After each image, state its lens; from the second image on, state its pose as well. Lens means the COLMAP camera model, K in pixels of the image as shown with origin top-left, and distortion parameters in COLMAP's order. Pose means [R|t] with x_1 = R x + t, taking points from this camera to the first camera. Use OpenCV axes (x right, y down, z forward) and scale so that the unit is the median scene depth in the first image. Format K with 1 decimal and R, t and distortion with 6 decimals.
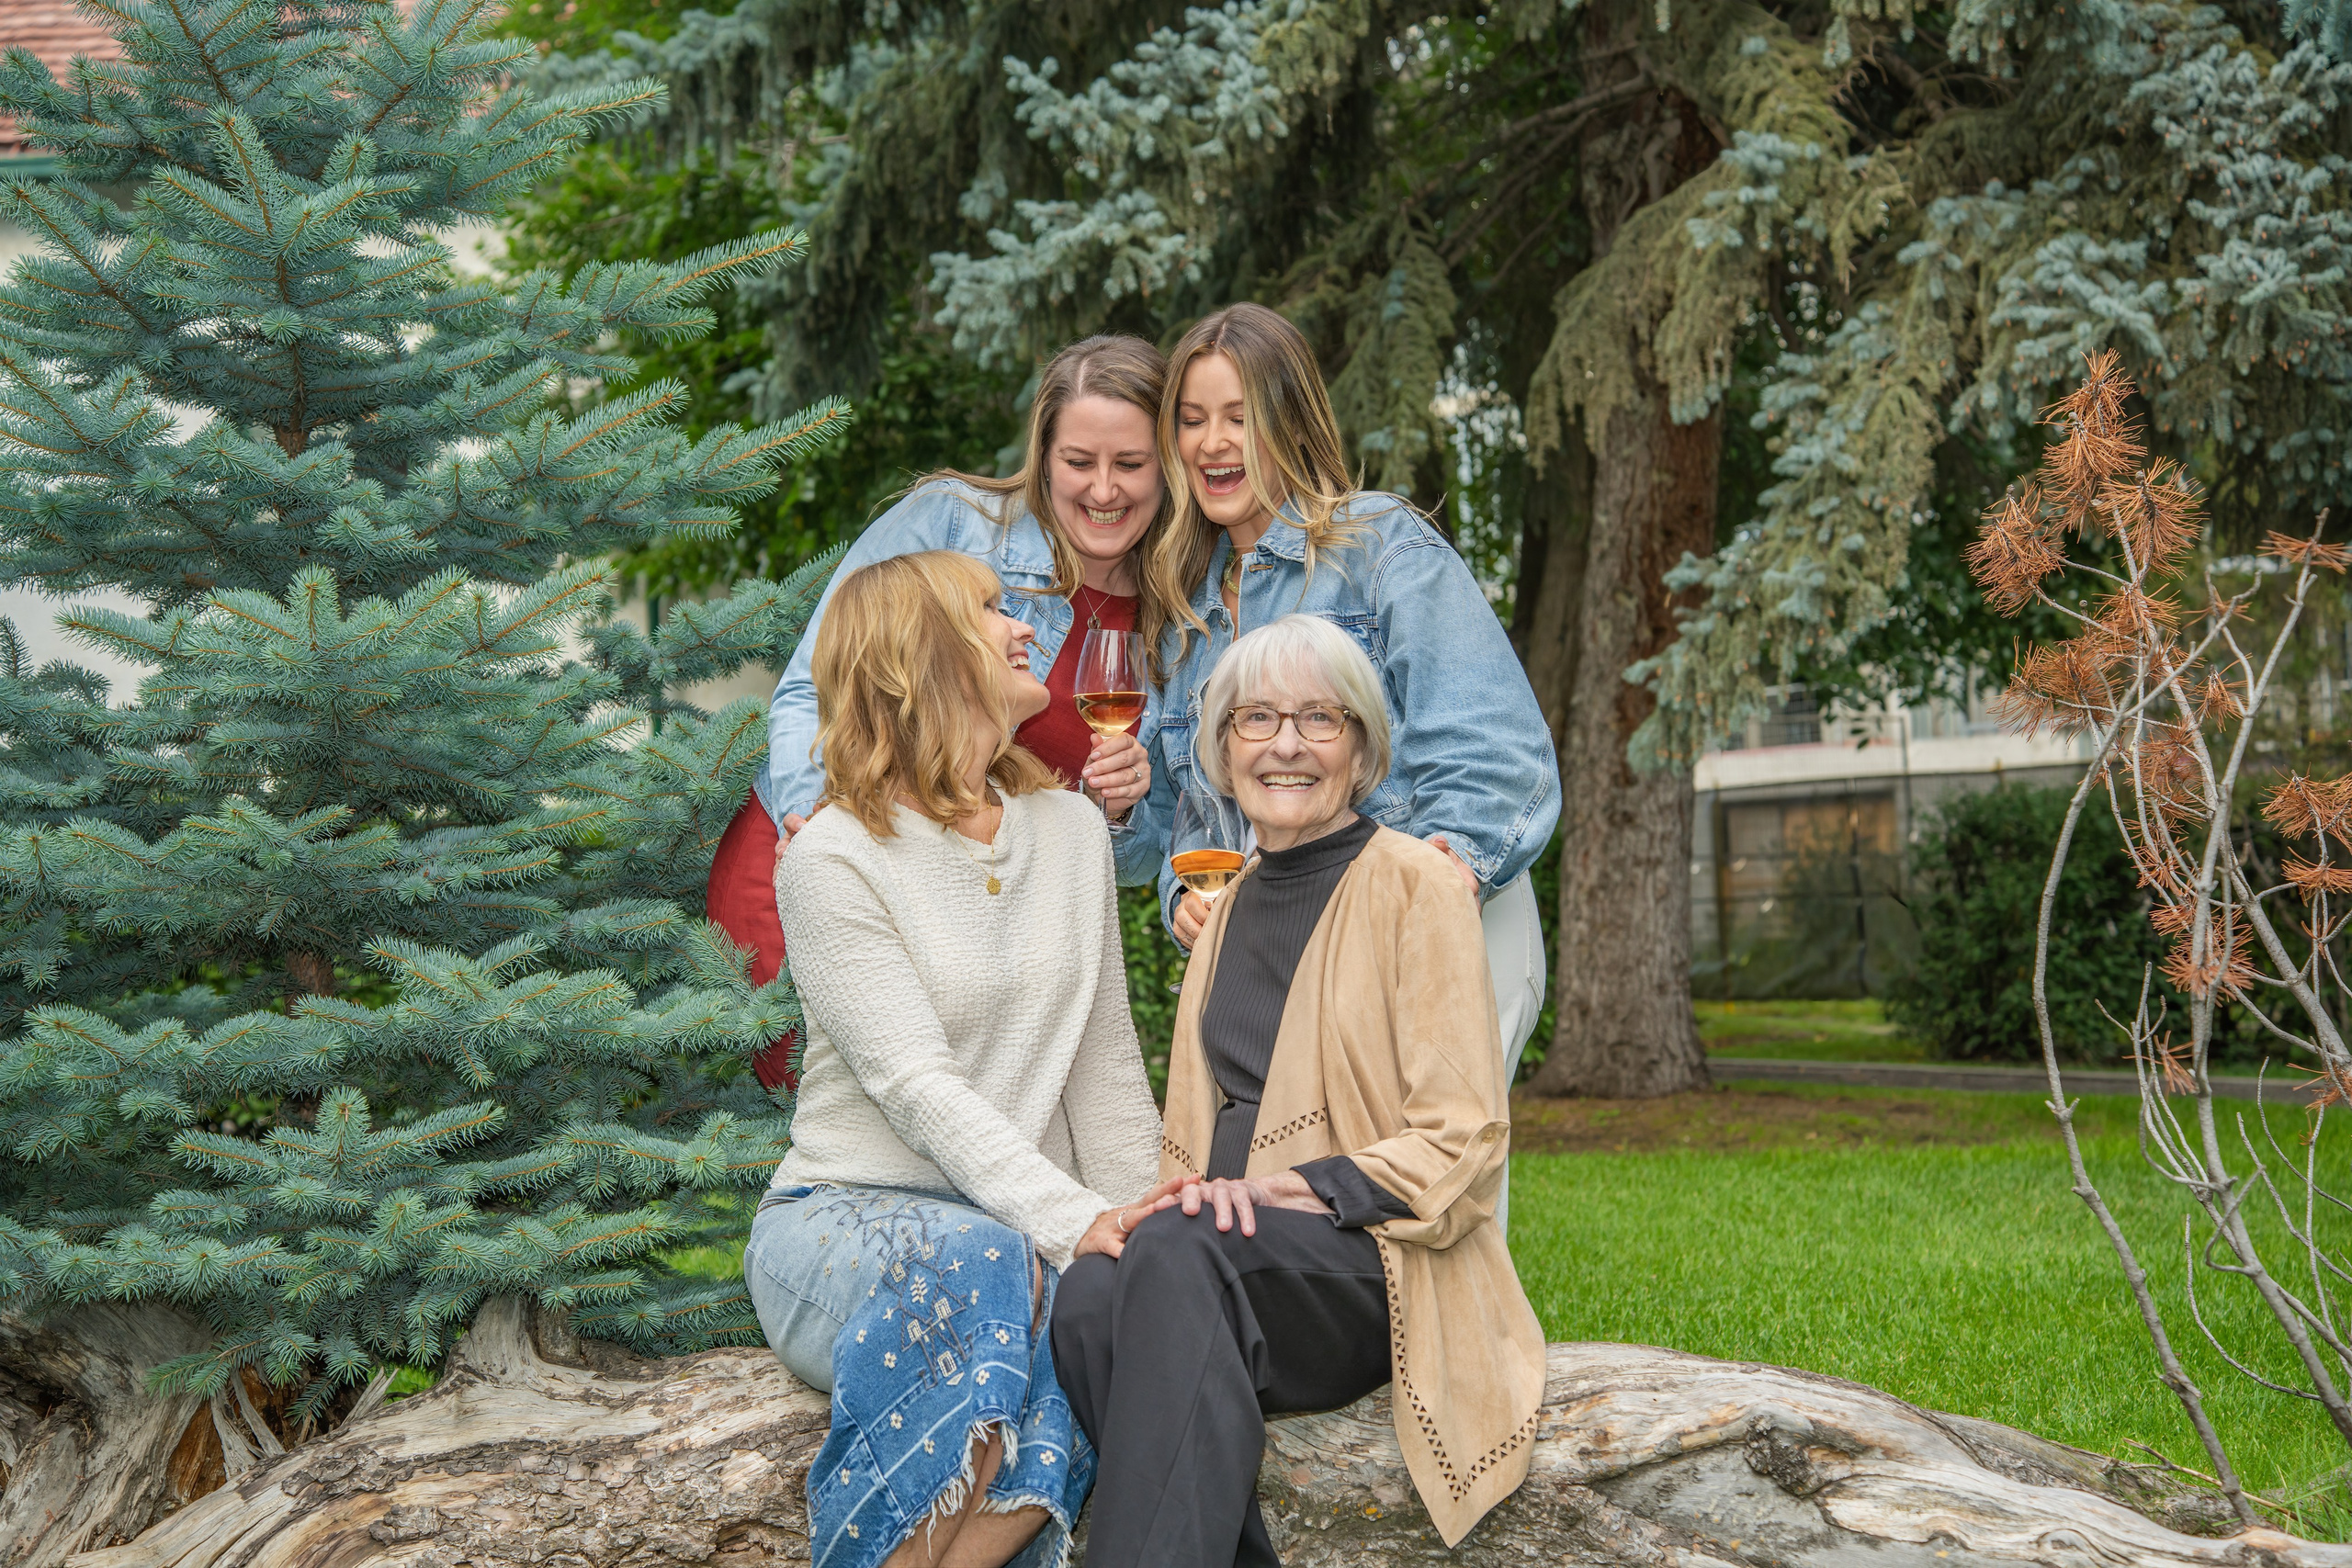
lens RADIAL K [[3648.3, 0, 1176.2], [0, 3648.3, 769.7], [0, 0, 1]] dist [0.286077, 0.261042]
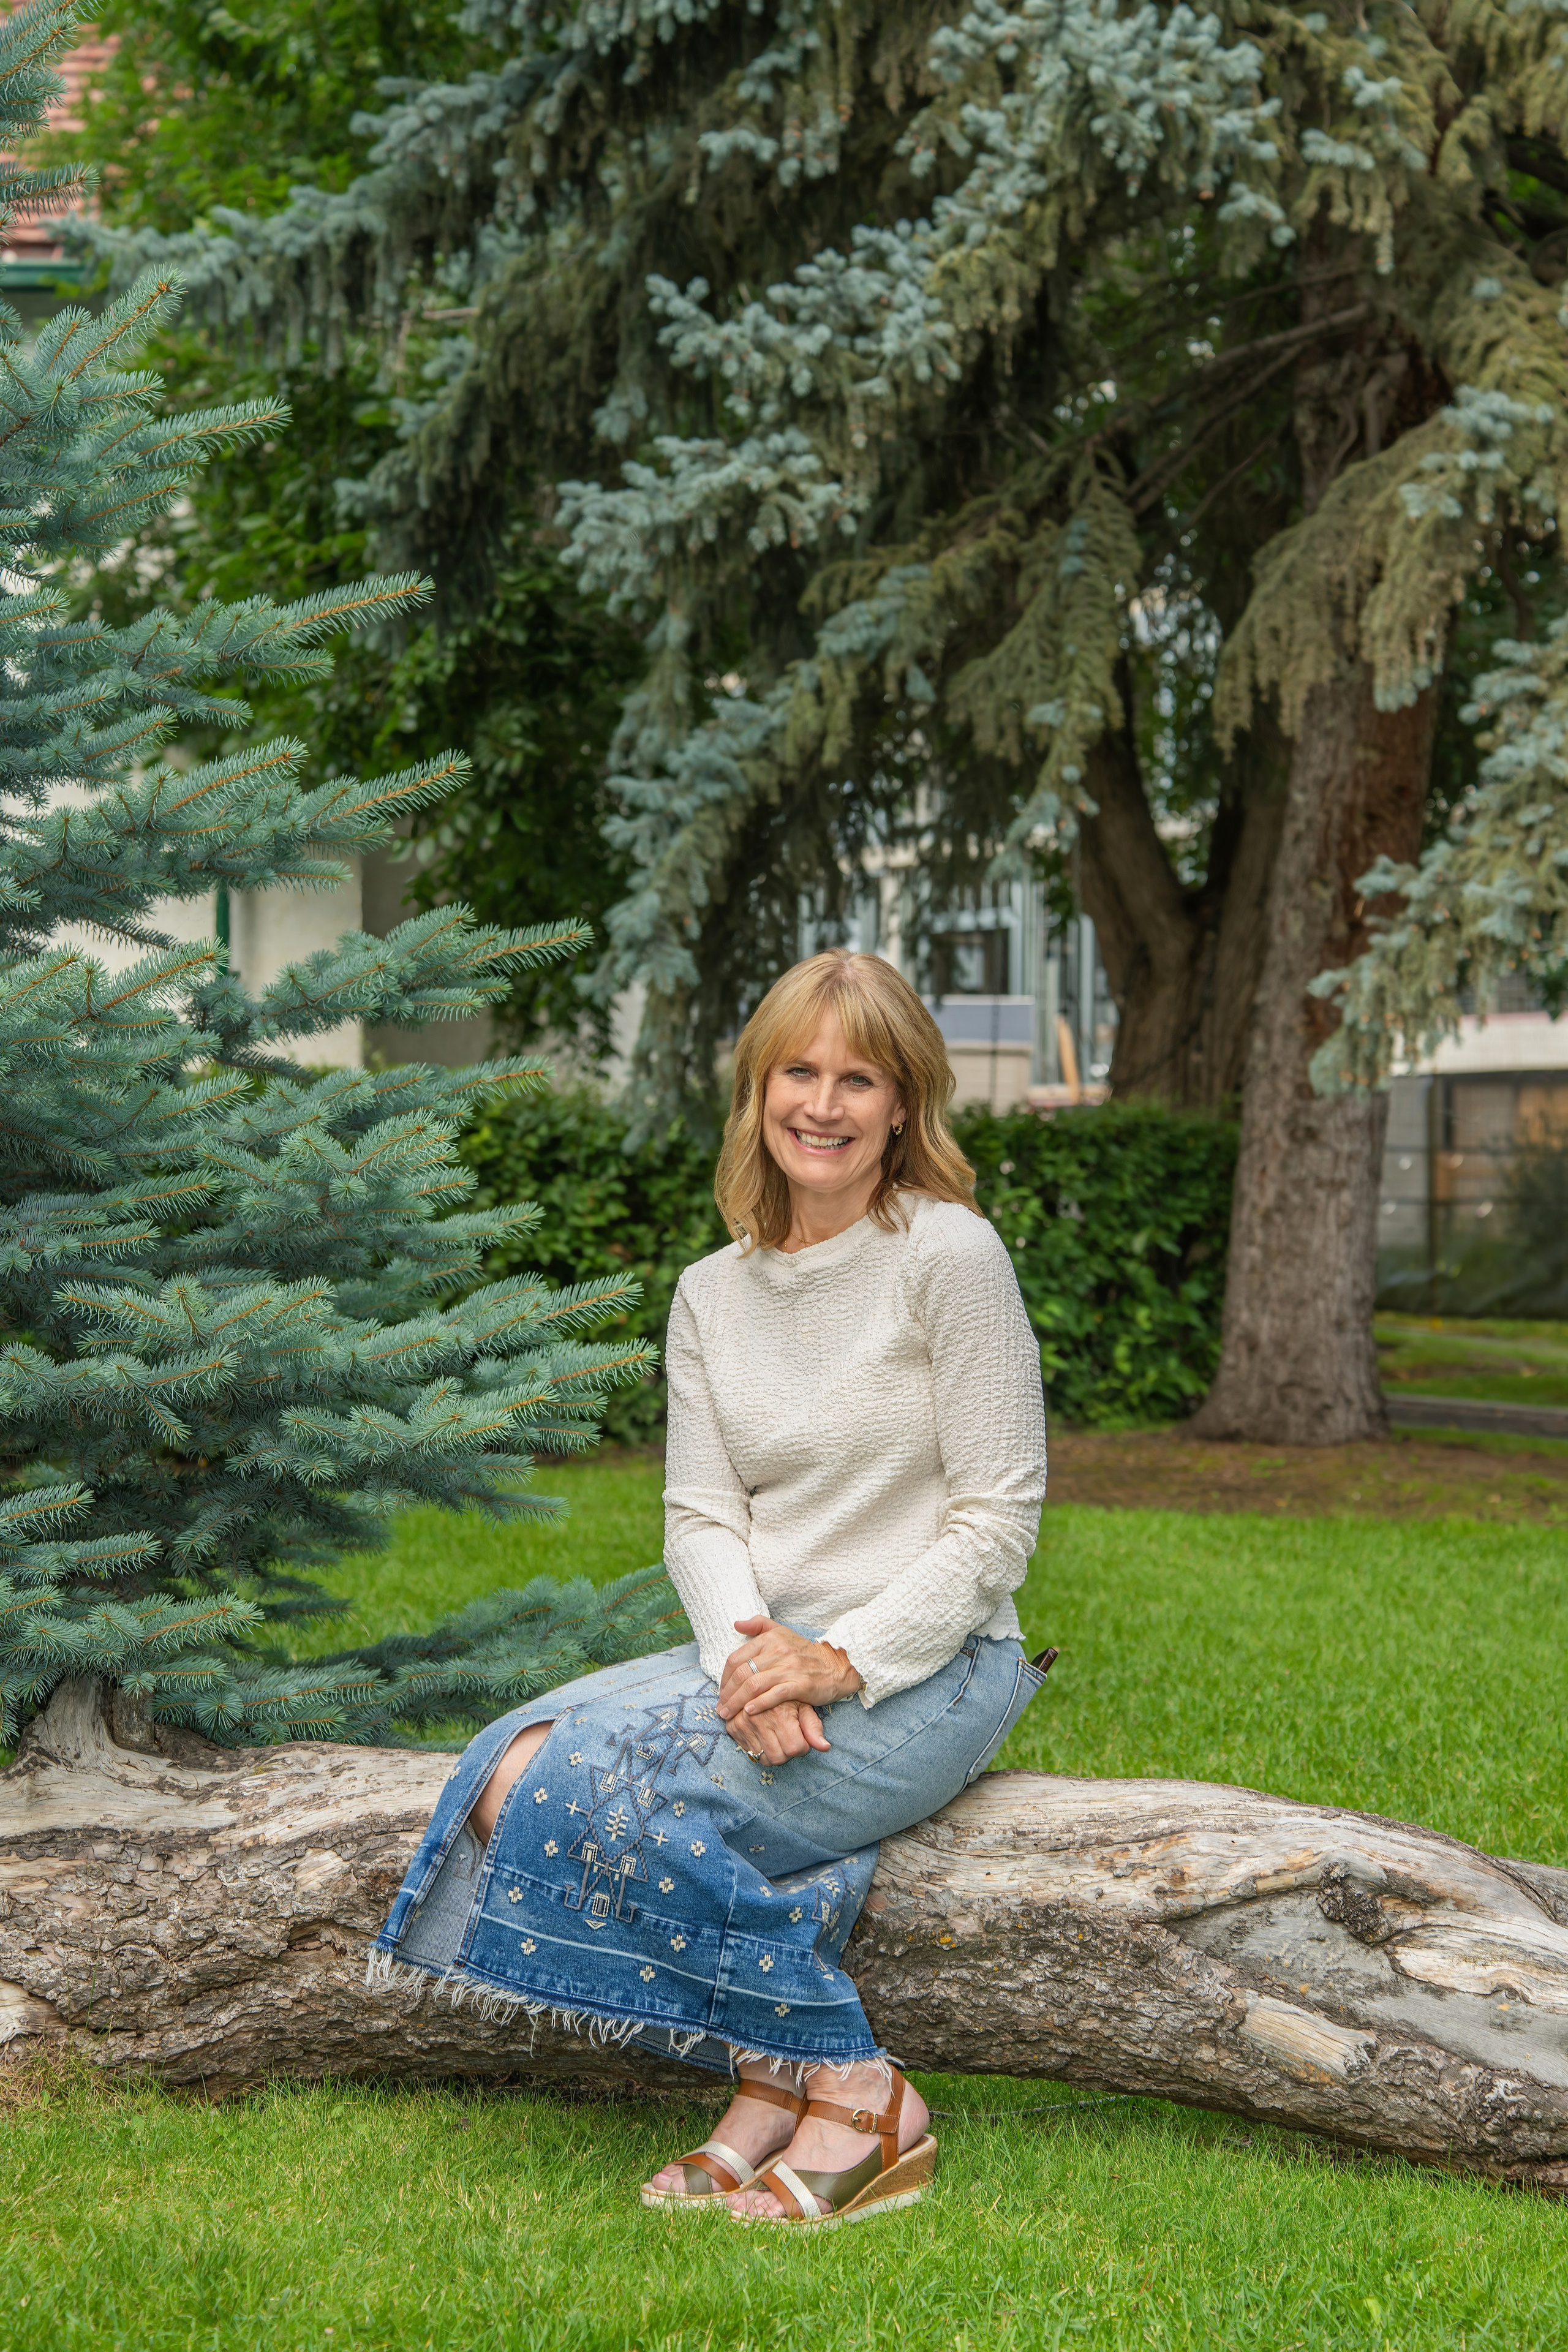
lens RADIAL K [[4332.4, 0, 833.7], [0, 4332.4, 1127.8], [0, 0, 1]] dist [0.321154, 0.064476]
pose [[0.999017, 0.044175, 0.003746, 0.007204], [-0.044278, 0.998425, 0.034446, -0.050362], [-0.002219, -0.034578, 0.999400, -0.153163]]
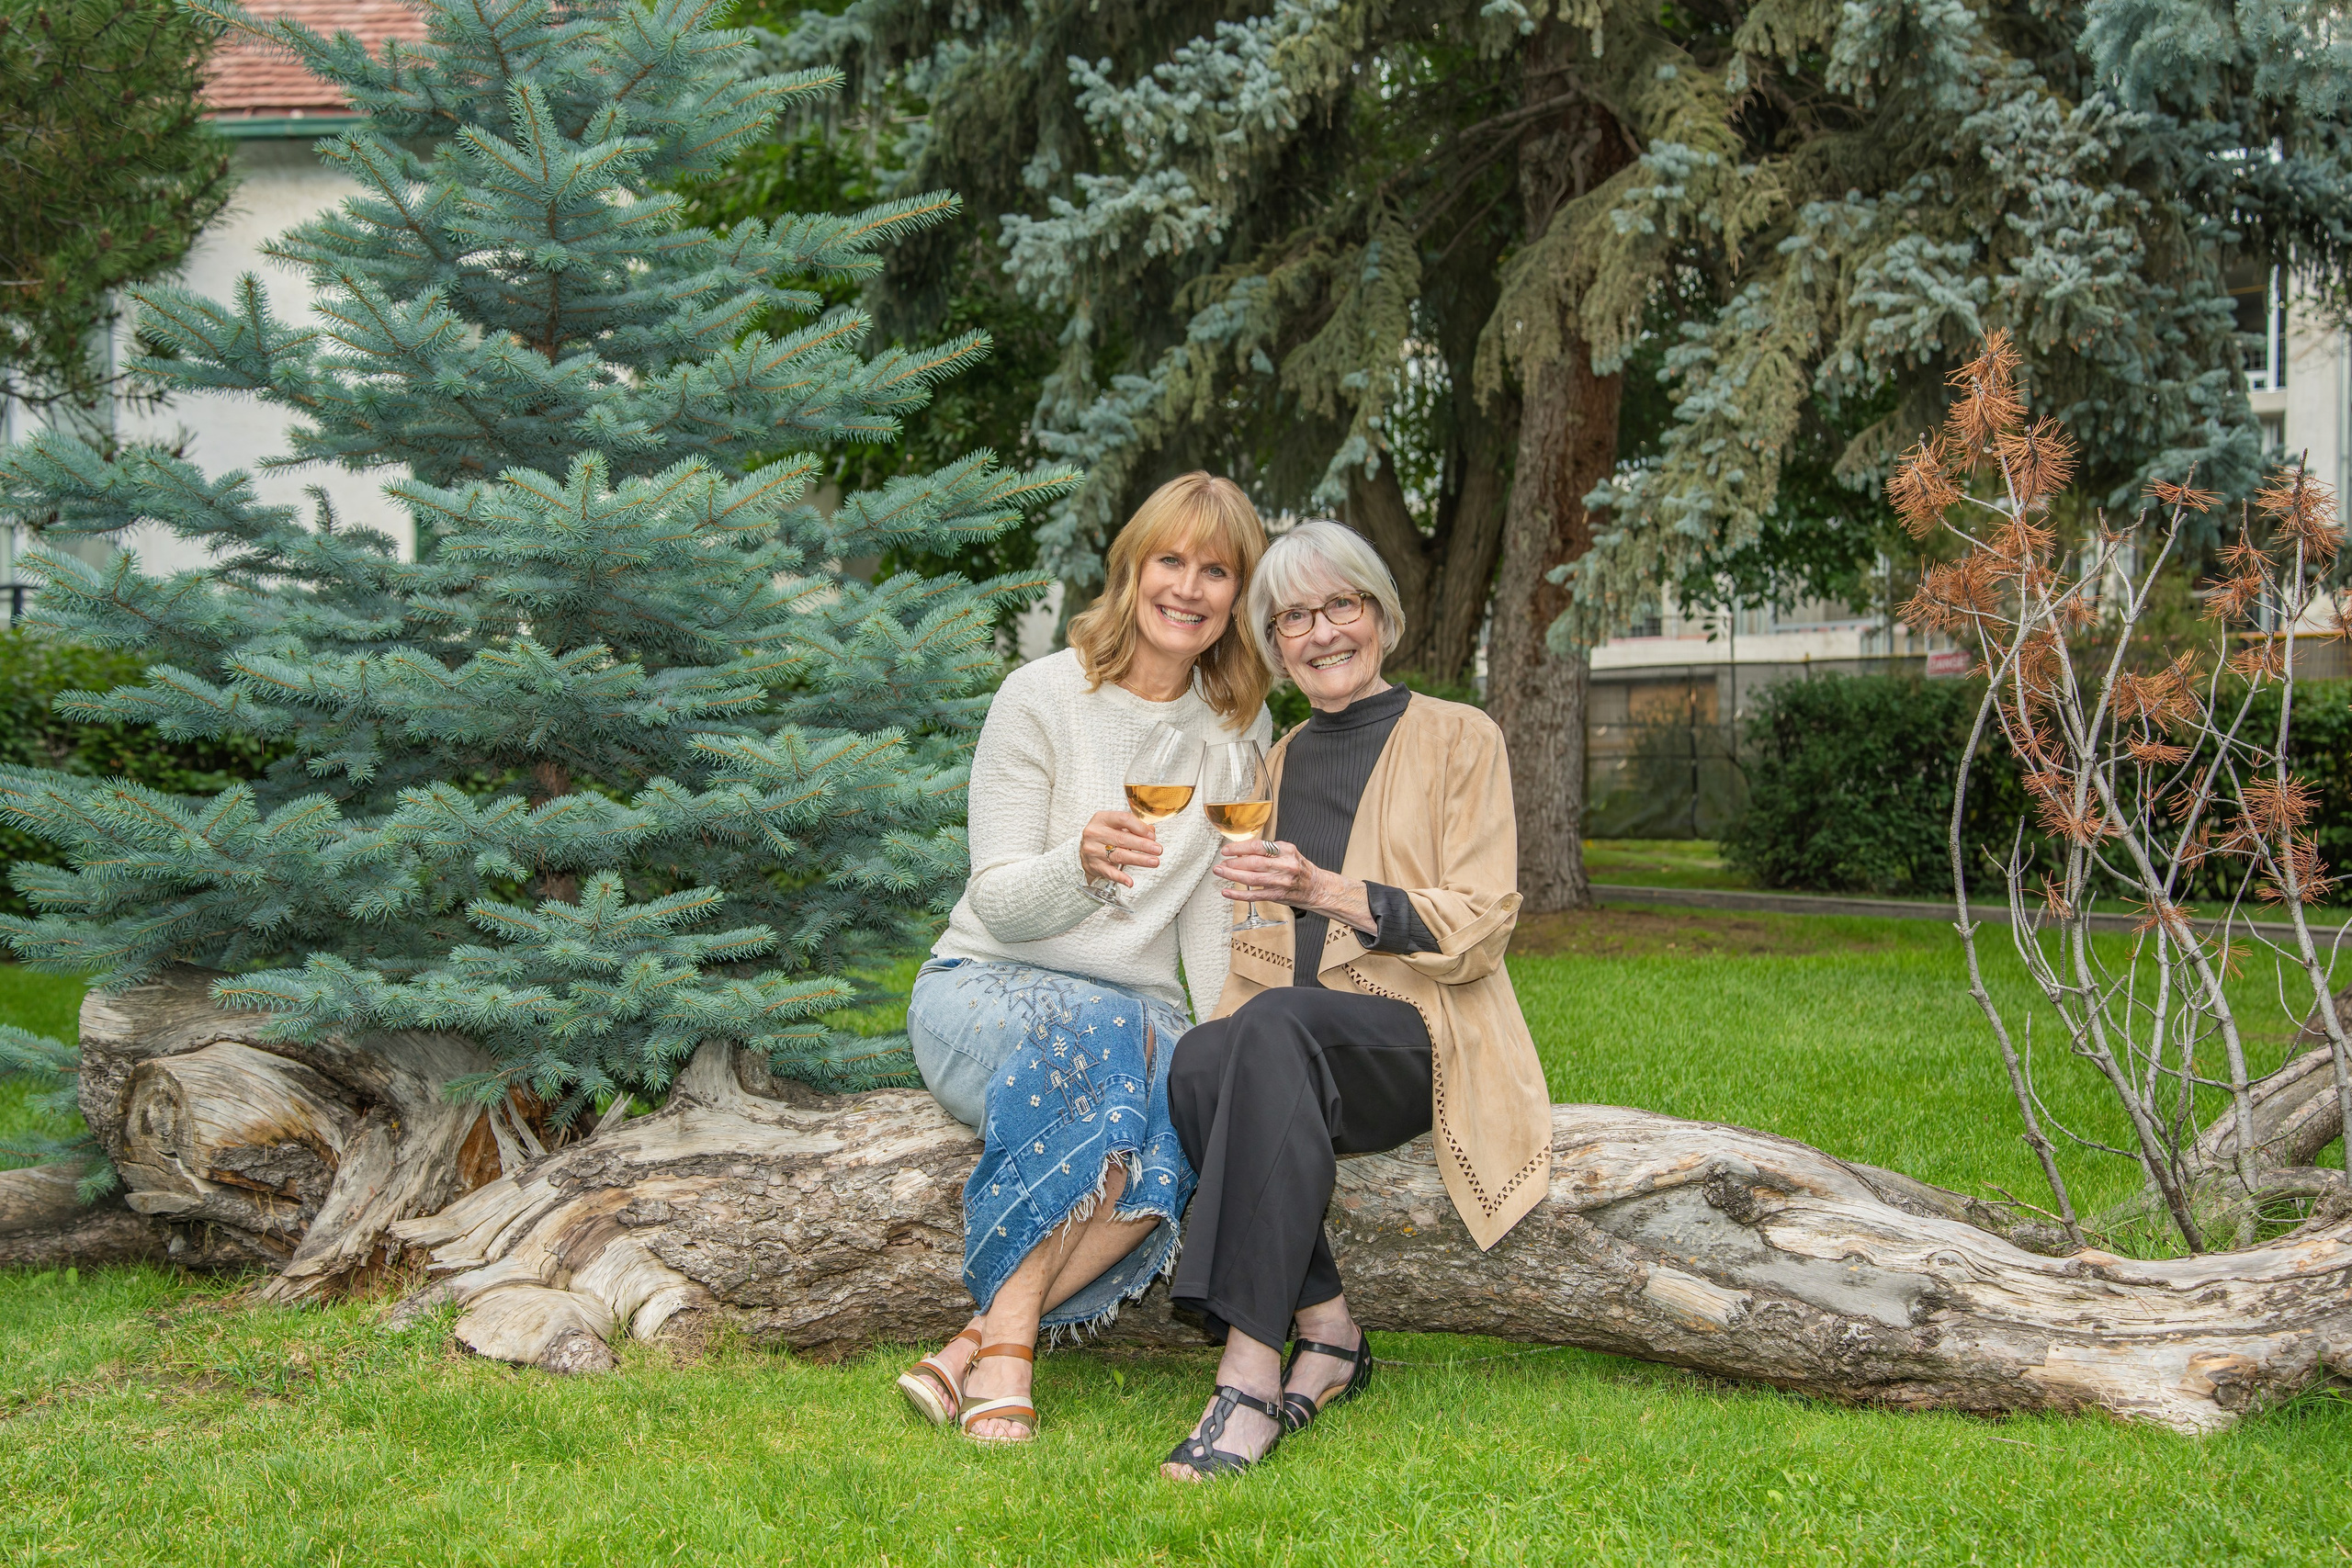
lens RADIAL K [[2923.0, 0, 1190.2], [0, 2923.0, 849.1], [0, 0, 1]] dist [0.044968, 0.110832]
pose [[0.999270, 0.030275, 0.023291, -0.042710], [-0.031844, 0.997022, 0.070230, 0.001587], [-0.021095, -0.070921, 0.997259, 0.006512]]
